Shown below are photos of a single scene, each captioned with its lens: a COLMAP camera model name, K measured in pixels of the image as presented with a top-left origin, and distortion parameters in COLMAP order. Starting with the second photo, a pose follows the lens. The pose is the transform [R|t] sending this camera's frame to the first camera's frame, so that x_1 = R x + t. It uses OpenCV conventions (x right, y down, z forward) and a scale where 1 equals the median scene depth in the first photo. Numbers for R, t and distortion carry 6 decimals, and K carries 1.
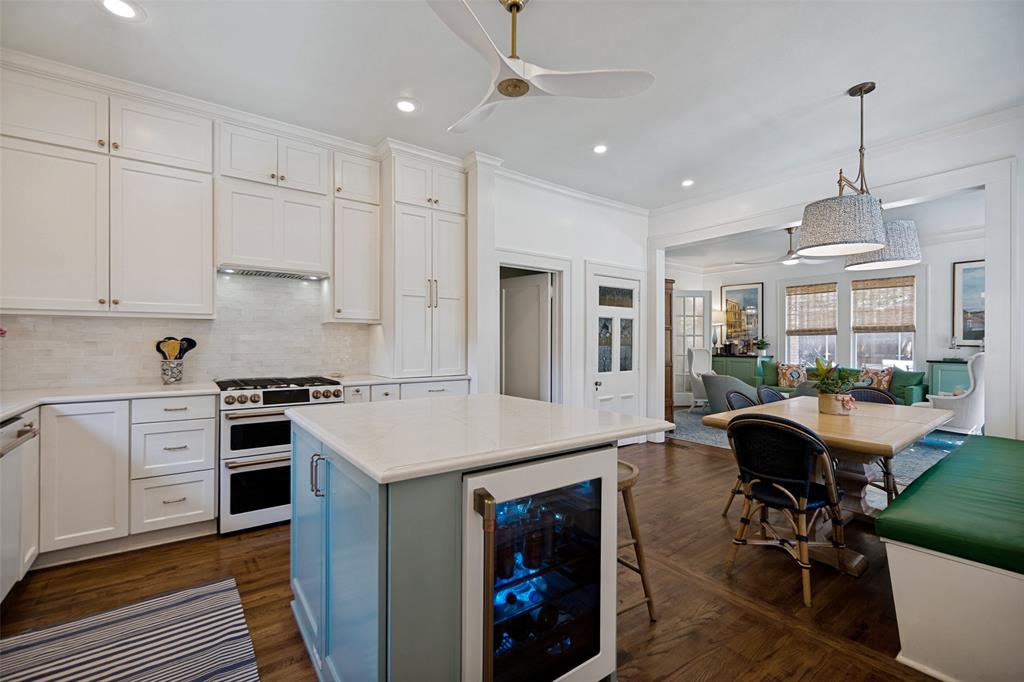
lens RADIAL K [[439.0, 0, 511.9], [0, 439.0, 341.9], [0, 0, 1]] dist [-0.010876, 0.001665]
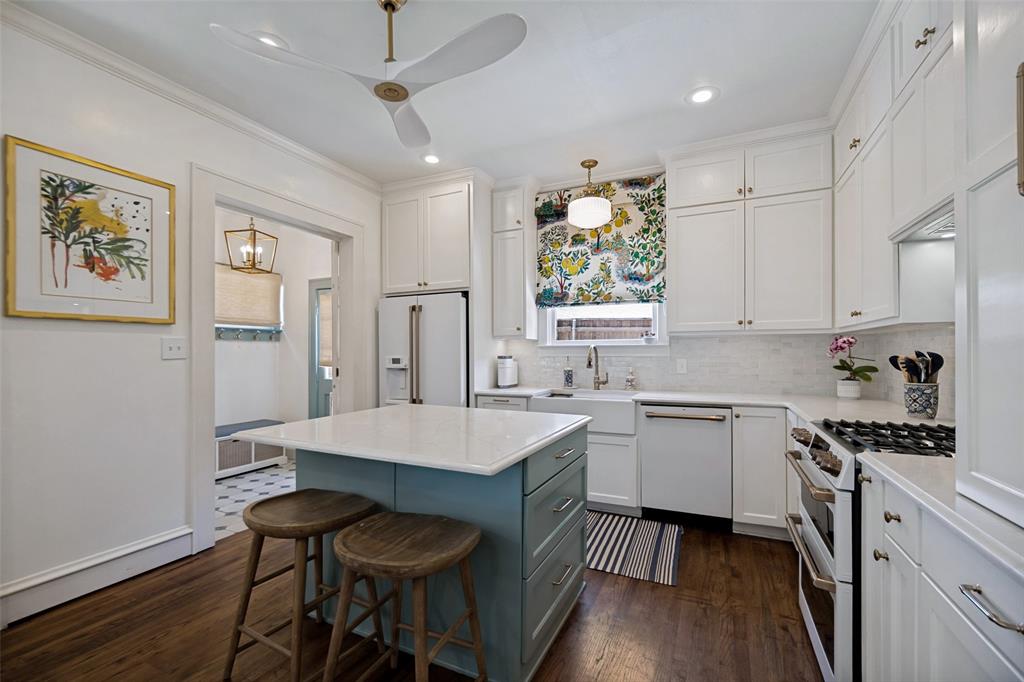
lens RADIAL K [[439.0, 0, 506.8], [0, 439.0, 353.0], [0, 0, 1]] dist [-0.010876, 0.001665]
pose [[-0.885972, 0.002391, -0.463732, 0.144272], [0.003345, 0.999994, -0.001235, -0.008846], [0.463726, -0.002645, -0.885975, 1.303604]]
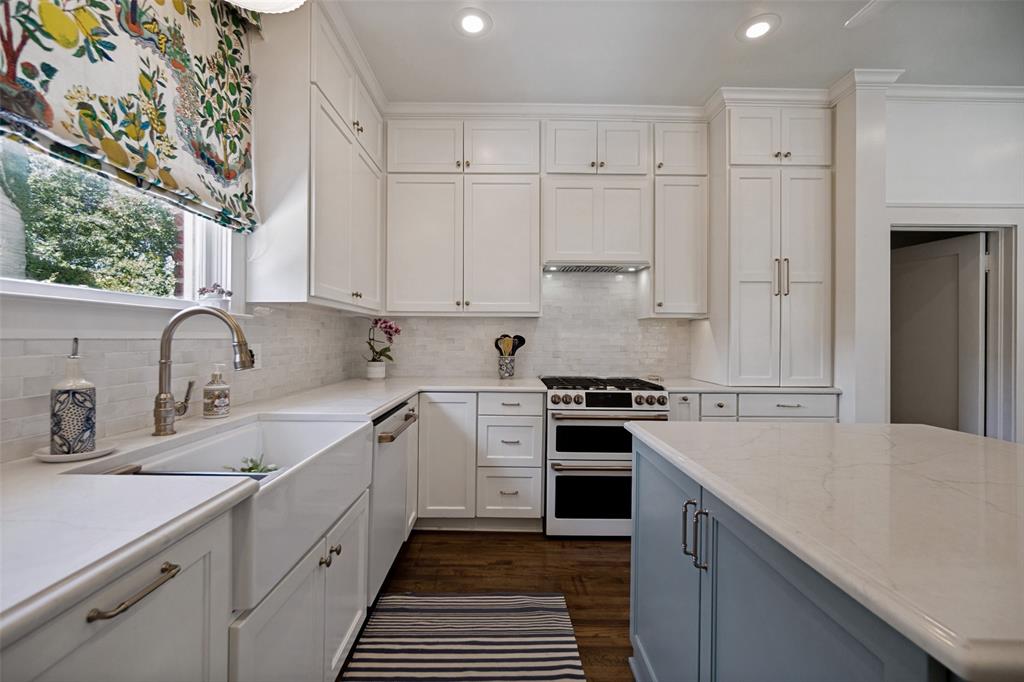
lens RADIAL K [[439.0, 0, 505.6], [0, 439.0, 337.4], [0, 0, 1]] dist [-0.010876, 0.001665]
pose [[0.802926, 0.003059, -0.596071, -0.139535], [-0.005829, 0.999979, -0.002720, -0.001405], [0.596051, 0.005658, 0.802927, 0.135672]]
